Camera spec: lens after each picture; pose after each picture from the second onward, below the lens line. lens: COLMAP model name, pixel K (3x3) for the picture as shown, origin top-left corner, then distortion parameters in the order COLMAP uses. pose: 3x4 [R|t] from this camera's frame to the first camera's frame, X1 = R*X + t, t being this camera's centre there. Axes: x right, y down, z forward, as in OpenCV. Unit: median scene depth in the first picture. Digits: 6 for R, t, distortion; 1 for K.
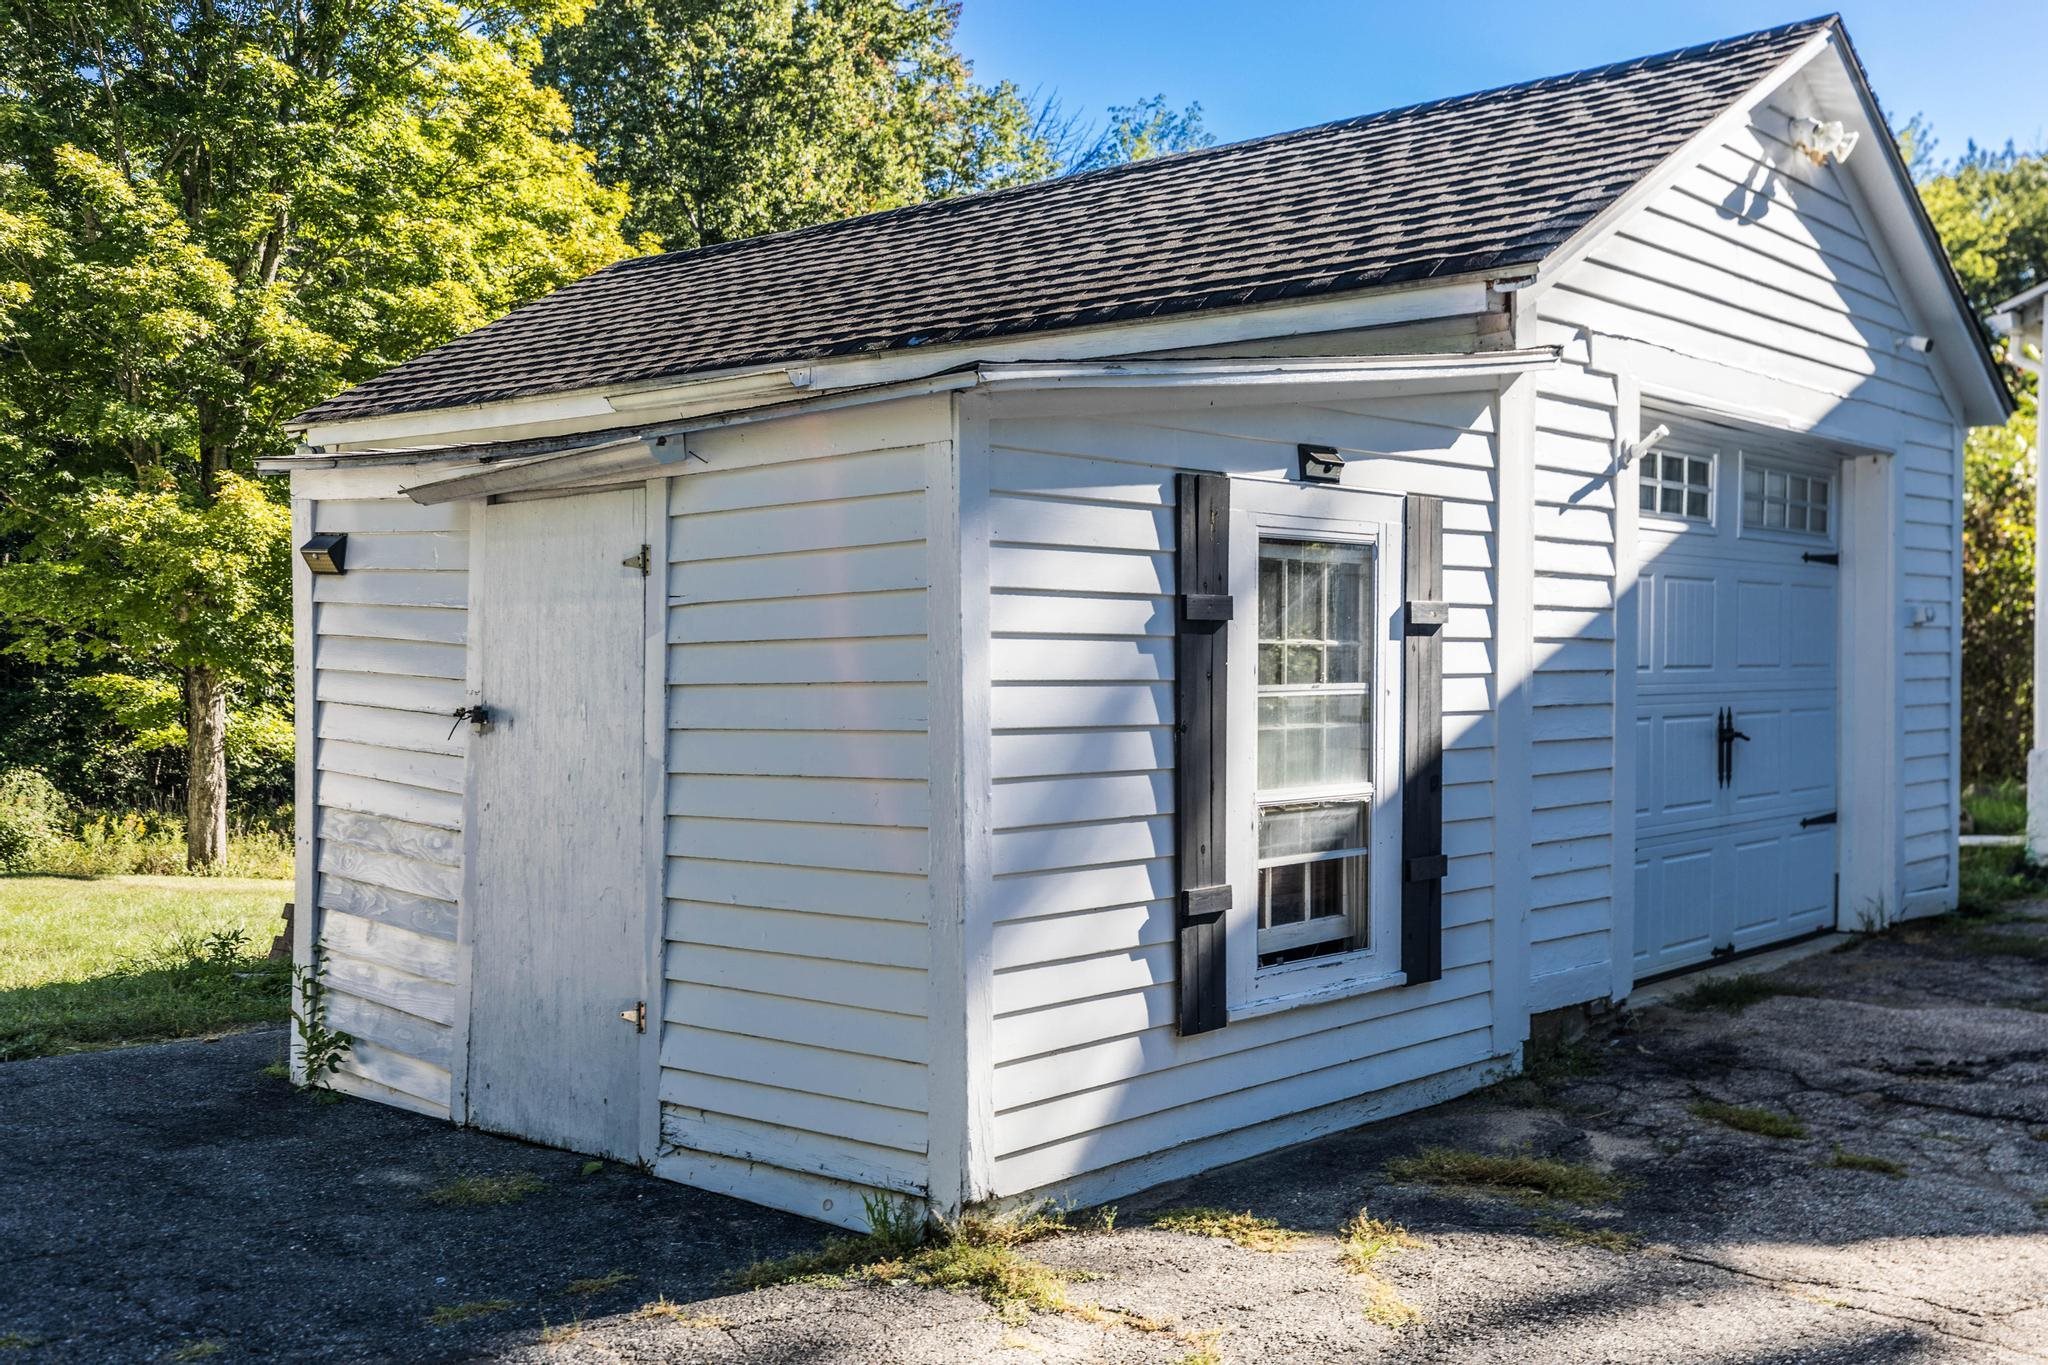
lens RADIAL K [[1995.5, 0, 1024.0], [0, 1995.5, 682.5], [0, 0, 1]] dist [-0.001148, 0.001138]
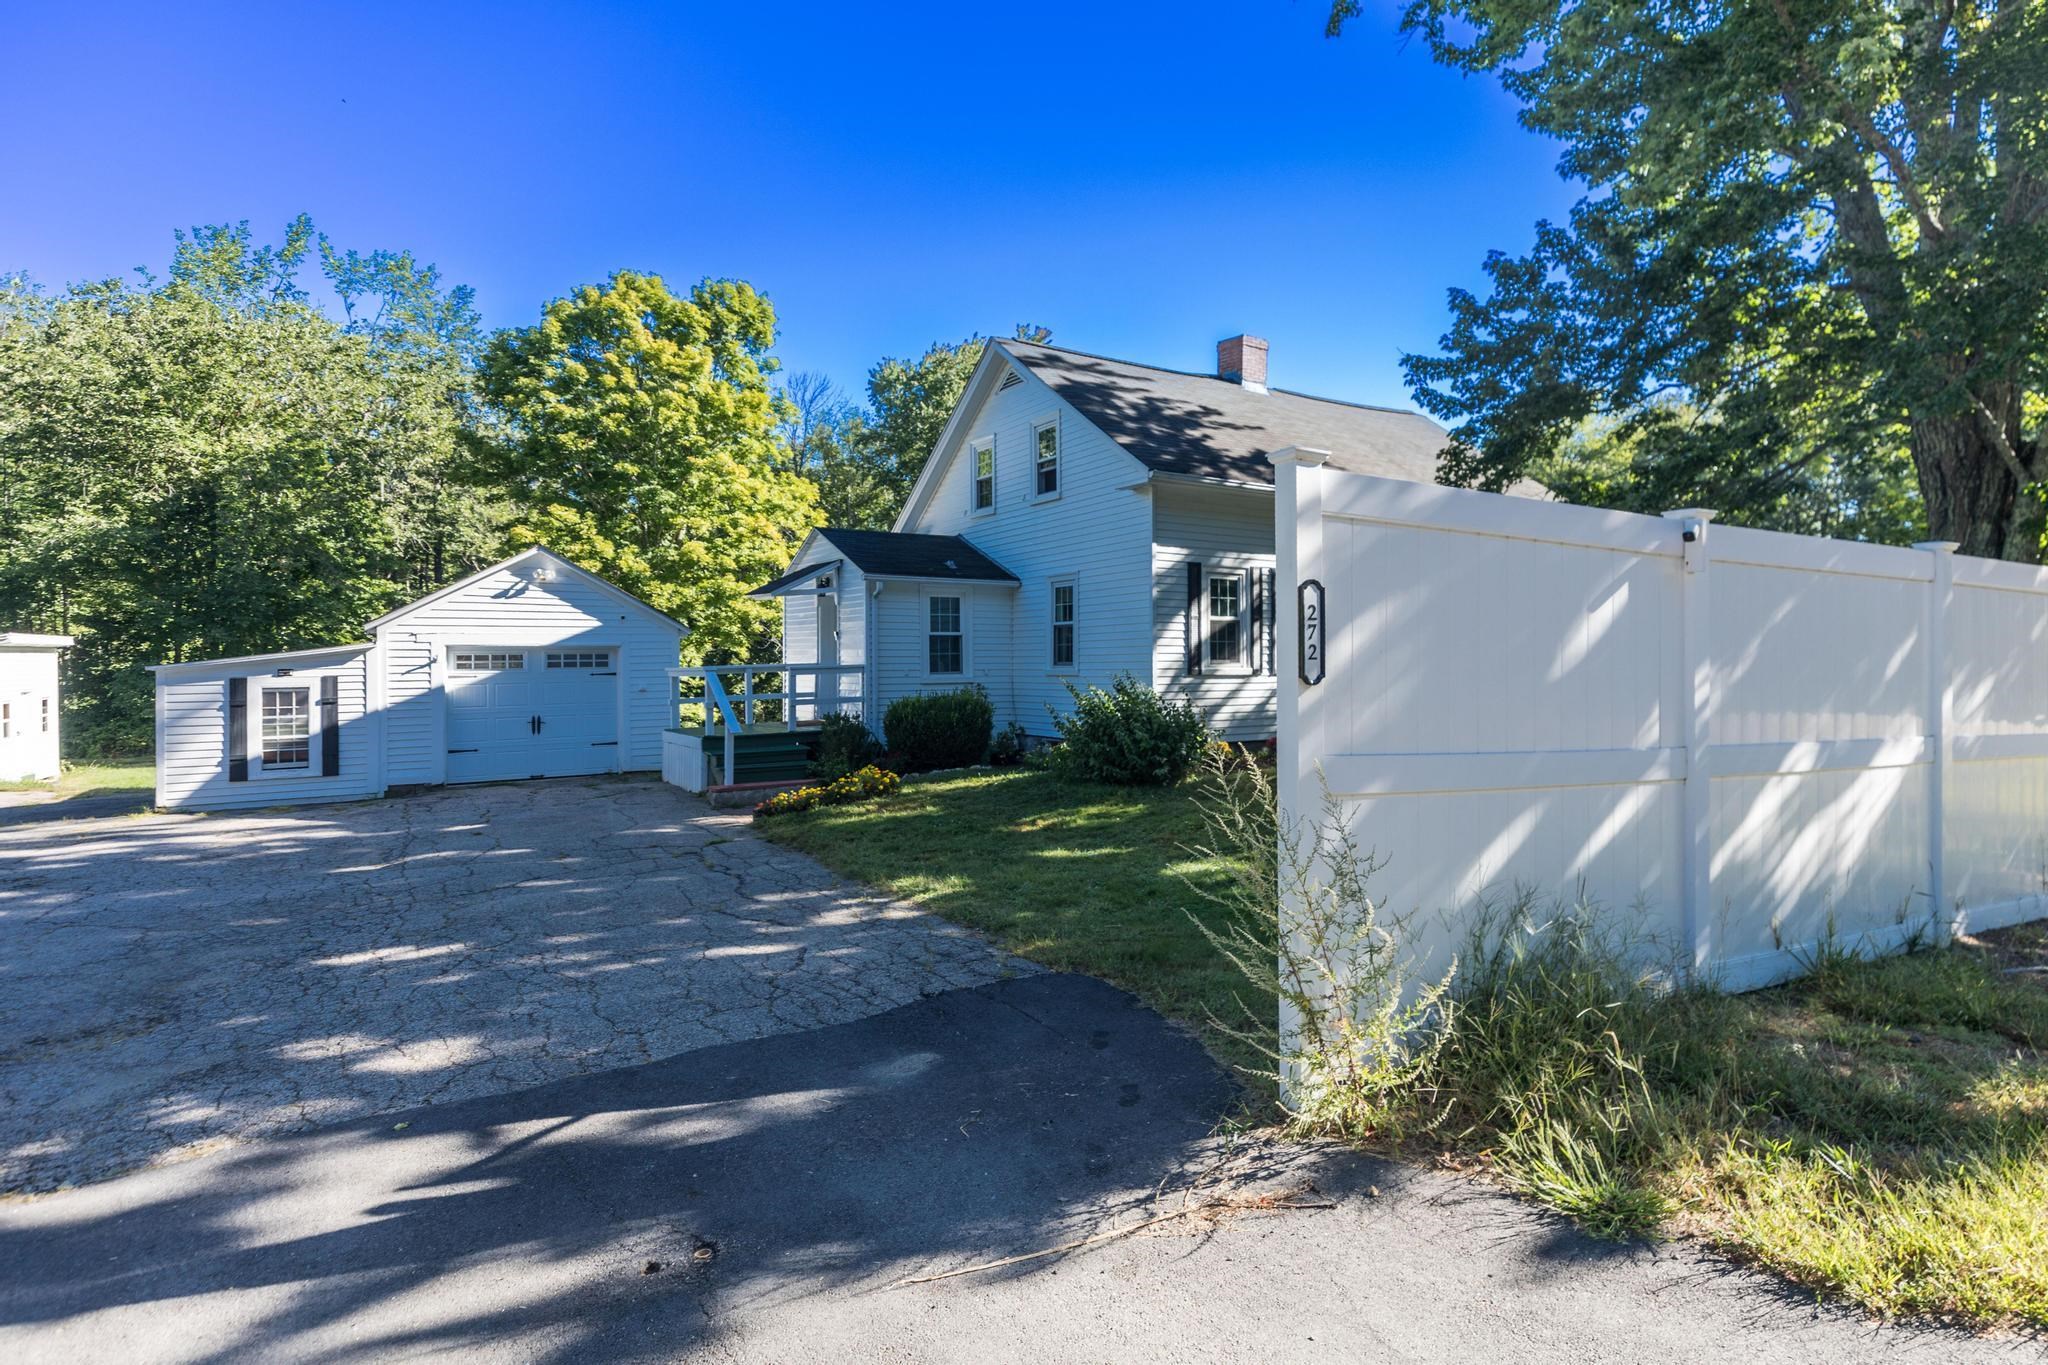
lens RADIAL K [[986.2, 0, 1024.0], [0, 986.2, 682.5], [0, 0, 1]] dist [-0.001552, -0.000306]
pose [[0.967420, -0.009919, -0.252981, 2.373517], [0.011639, 0.999918, 0.005303, -0.068336], [0.252907, -0.008075, 0.967457, -0.872071]]
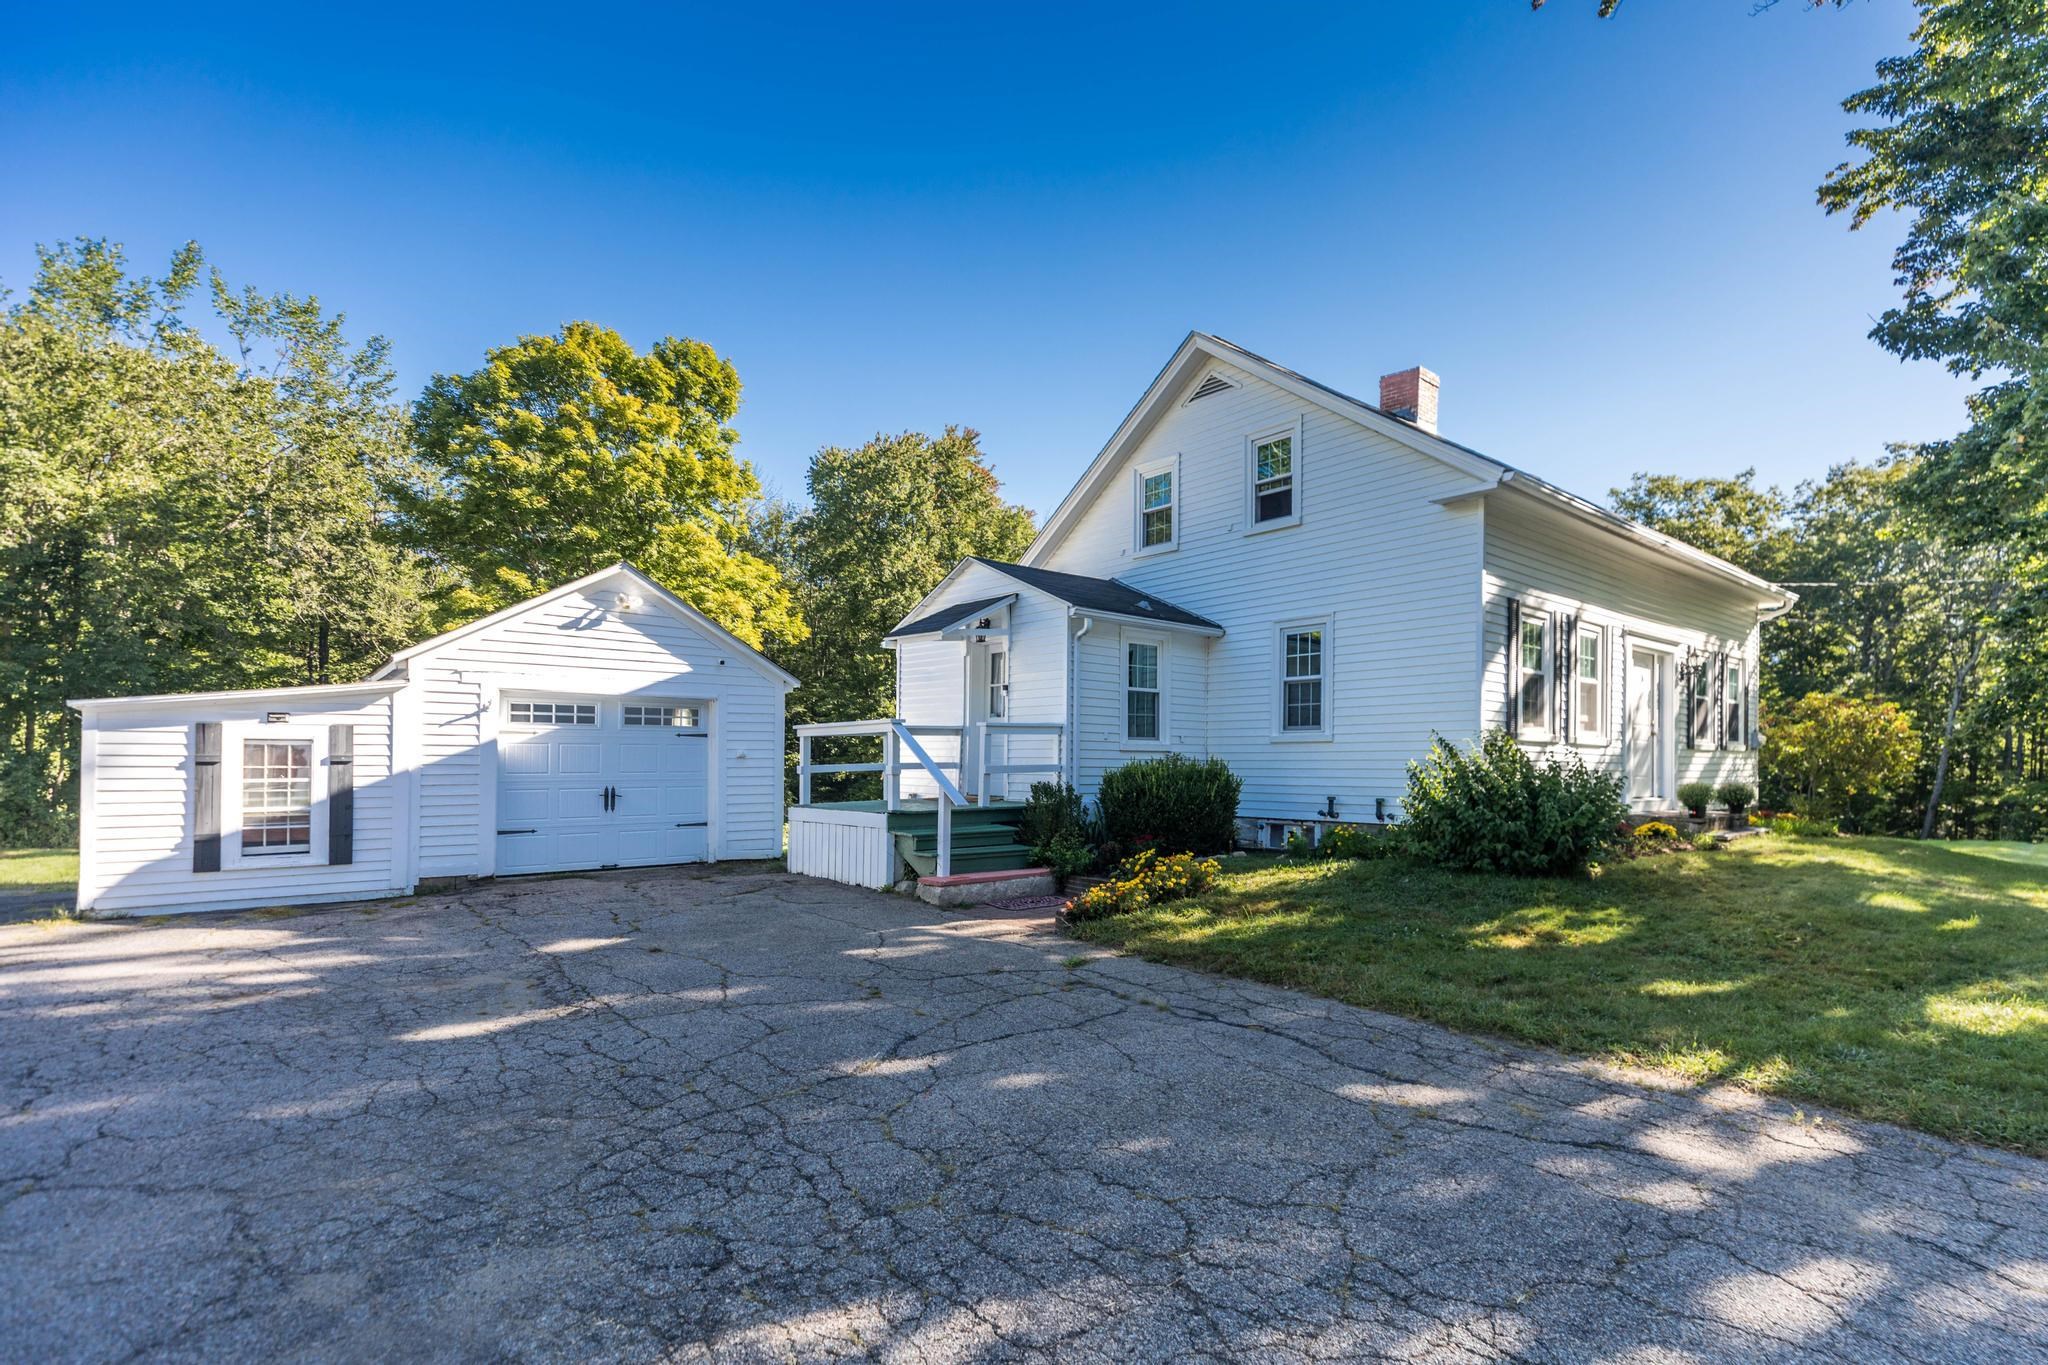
lens RADIAL K [[946.0, 0, 1017.1], [0, 946.0, 773.7], [0, 0, 1]] dist [-0.001827, 0.000548]
pose [[0.989327, -0.001233, -0.145704, 1.554500], [0.000716, 0.999993, -0.003600, -0.000791], [0.145707, 0.003457, 0.989322, -0.443707]]
